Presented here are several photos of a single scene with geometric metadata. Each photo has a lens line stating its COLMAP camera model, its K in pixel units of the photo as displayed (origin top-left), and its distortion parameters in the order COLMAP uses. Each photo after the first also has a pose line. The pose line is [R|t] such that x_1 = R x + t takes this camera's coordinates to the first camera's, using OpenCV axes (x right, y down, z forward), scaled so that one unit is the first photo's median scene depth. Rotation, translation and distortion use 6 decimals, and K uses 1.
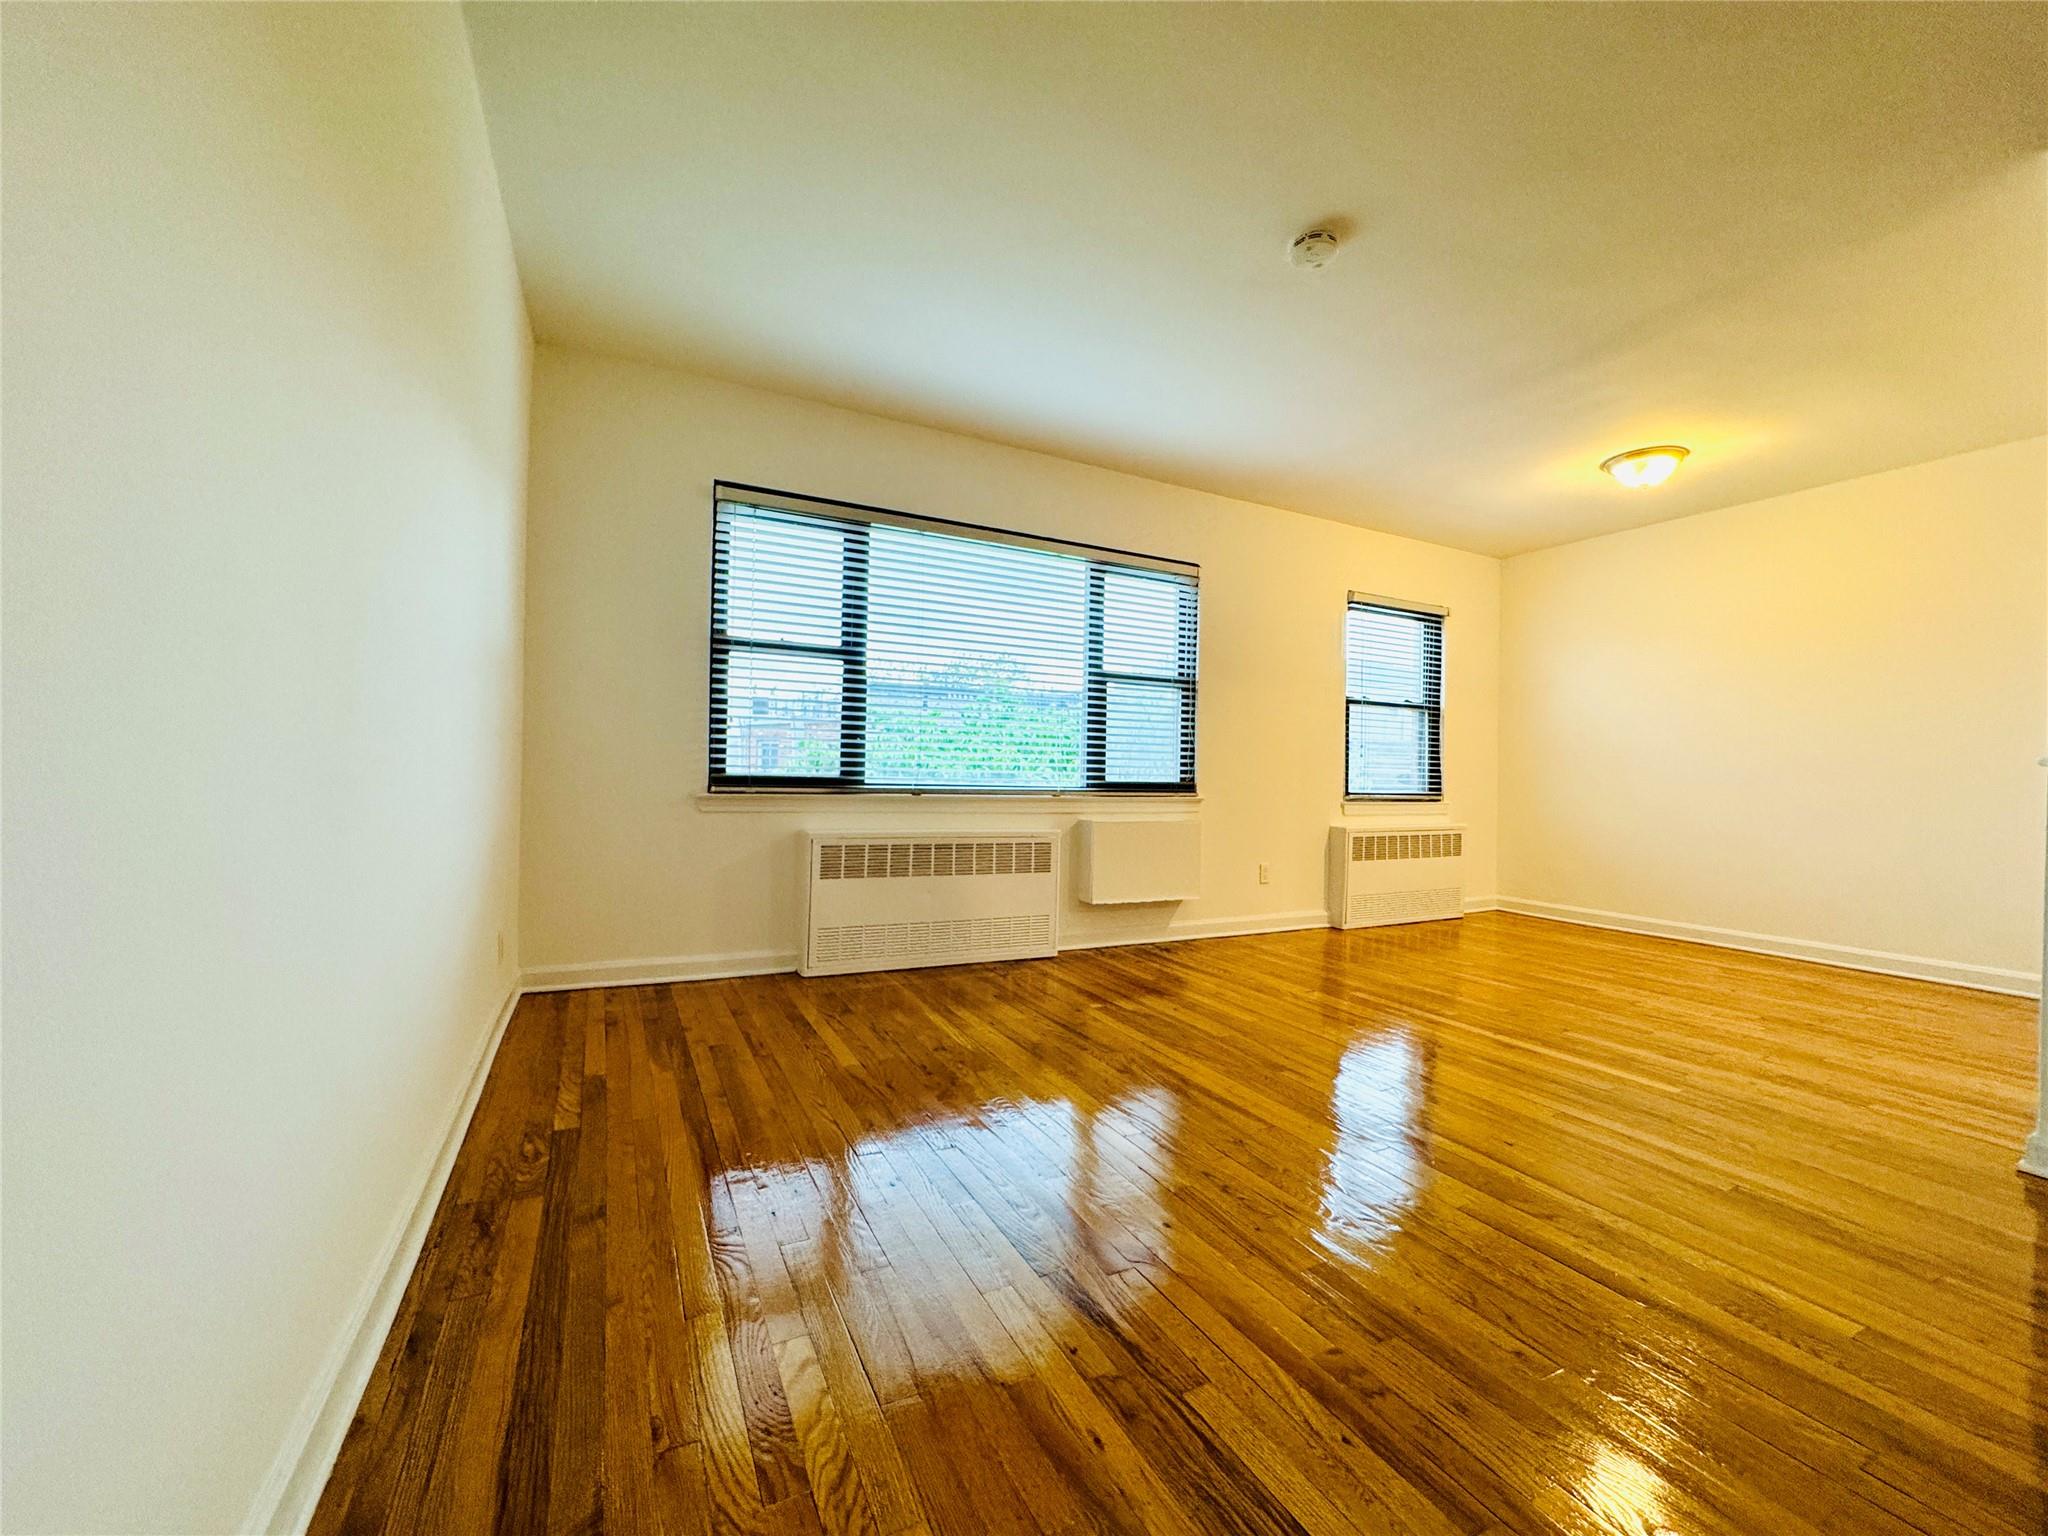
lens RADIAL K [[816.1, 0, 1020.1], [0, 816.1, 774.4], [0, 0, 1]] dist [-0.001031, 0.000081]
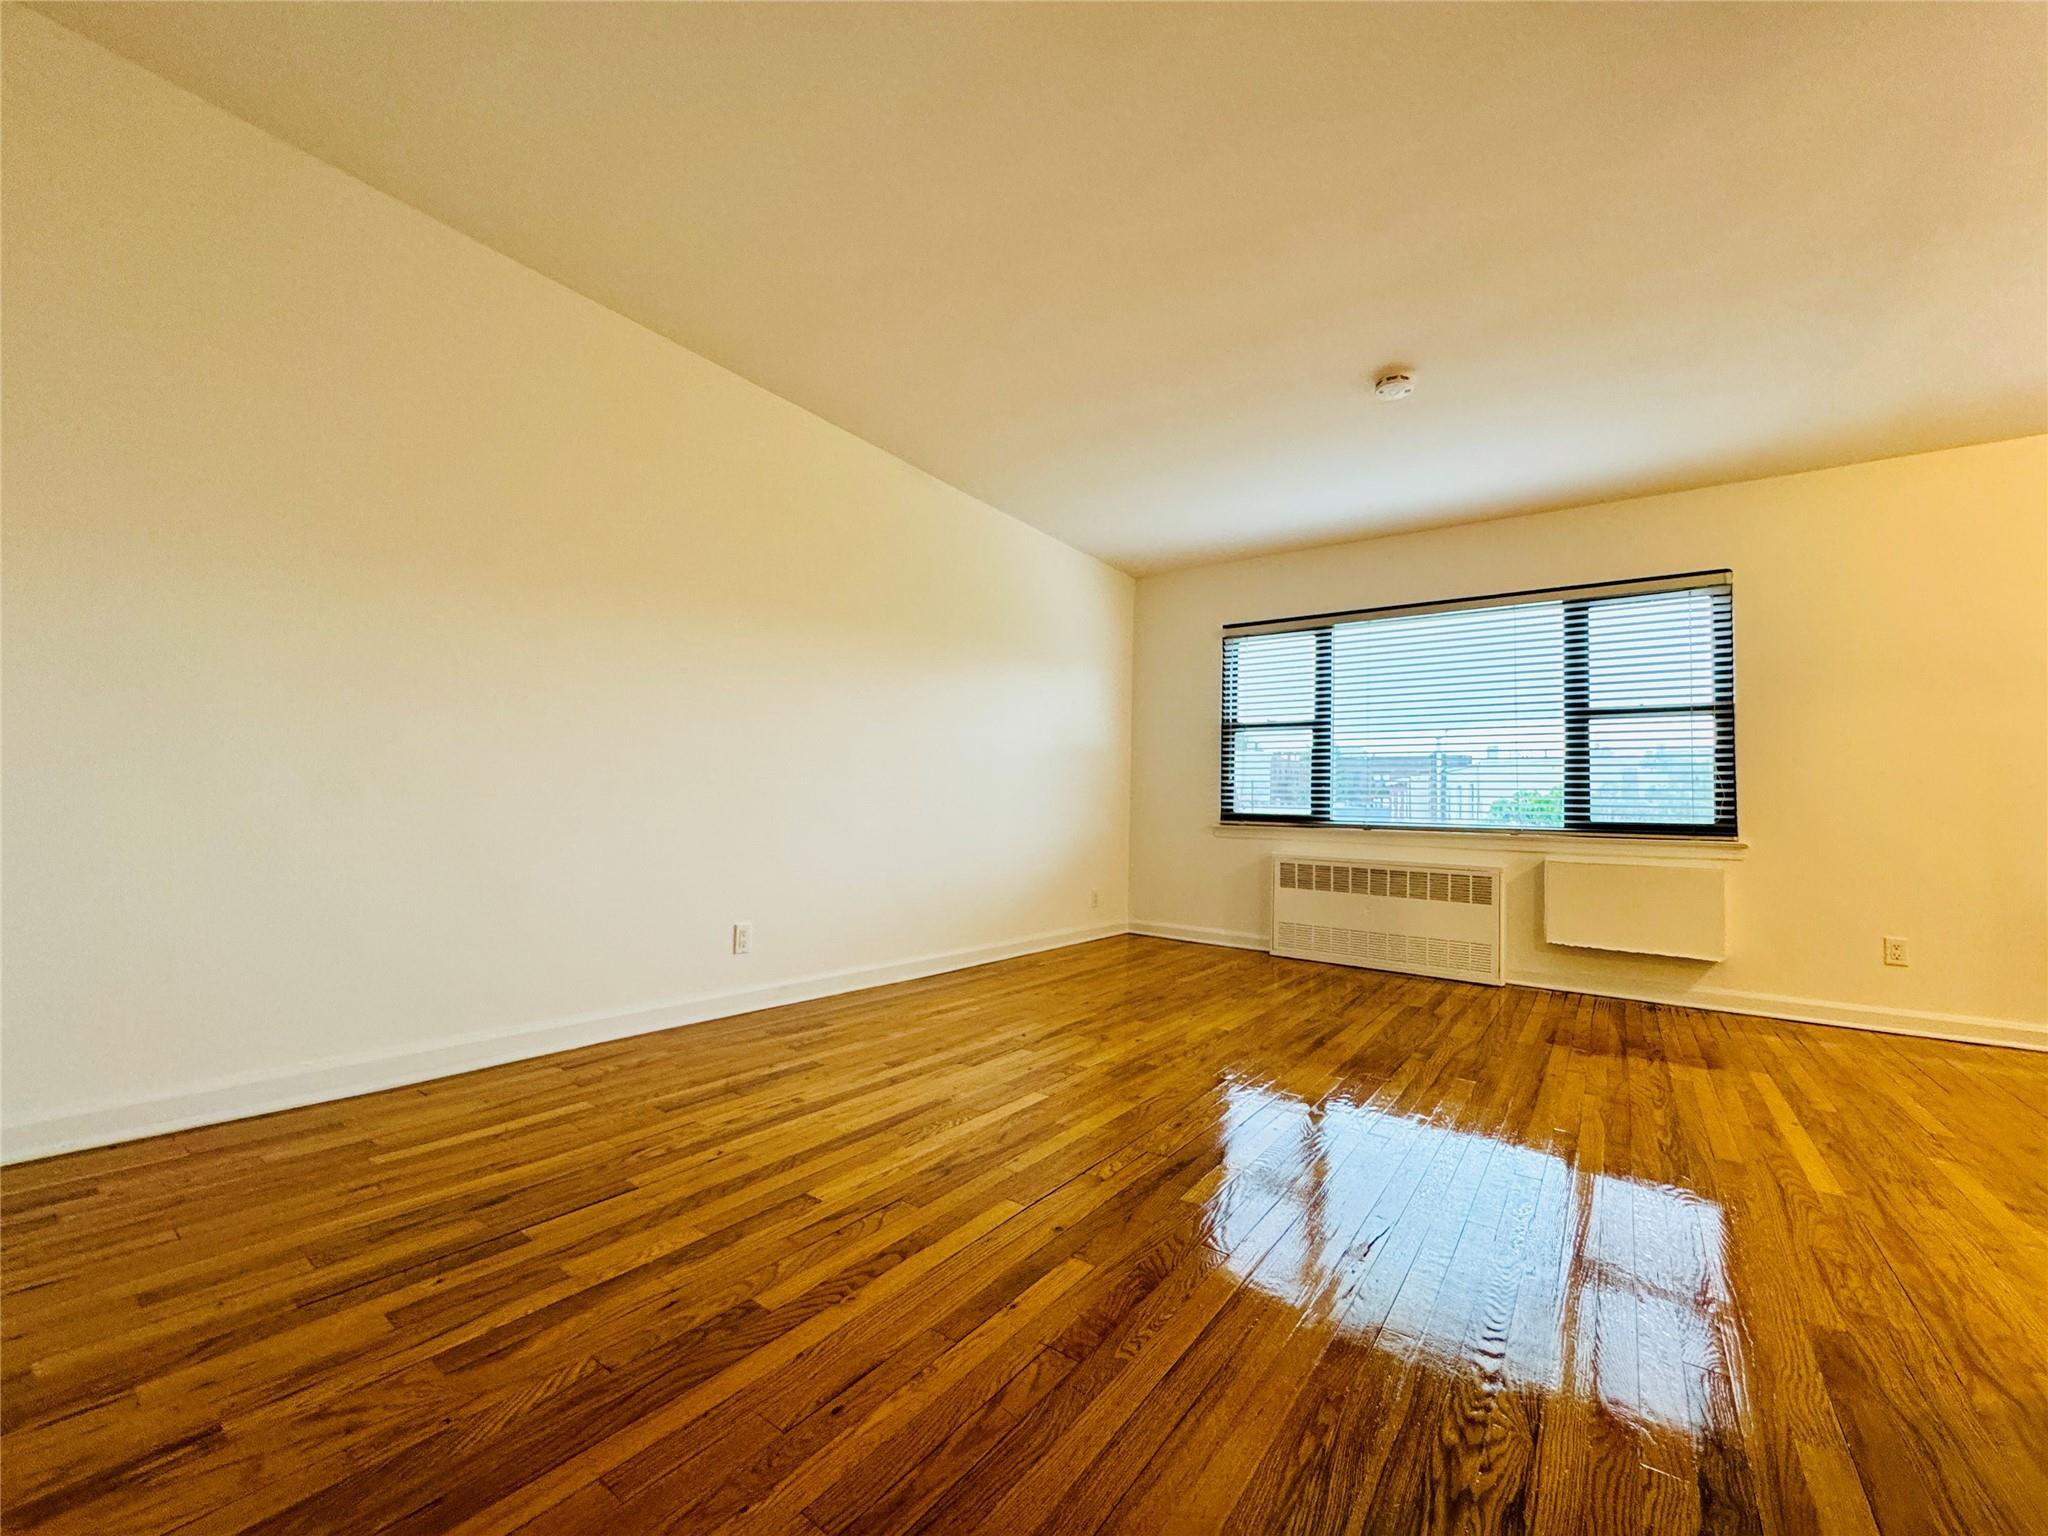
lens RADIAL K [[816.1, 0, 1020.1], [0, 816.1, 774.4], [0, 0, 1]] dist [-0.001031, 0.000081]
pose [[0.459629, -0.049106, -0.886753, 0.752887], [-0.018661, 0.997716, -0.064923, 0.032108], [0.887915, 0.046388, 0.457662, -0.049724]]
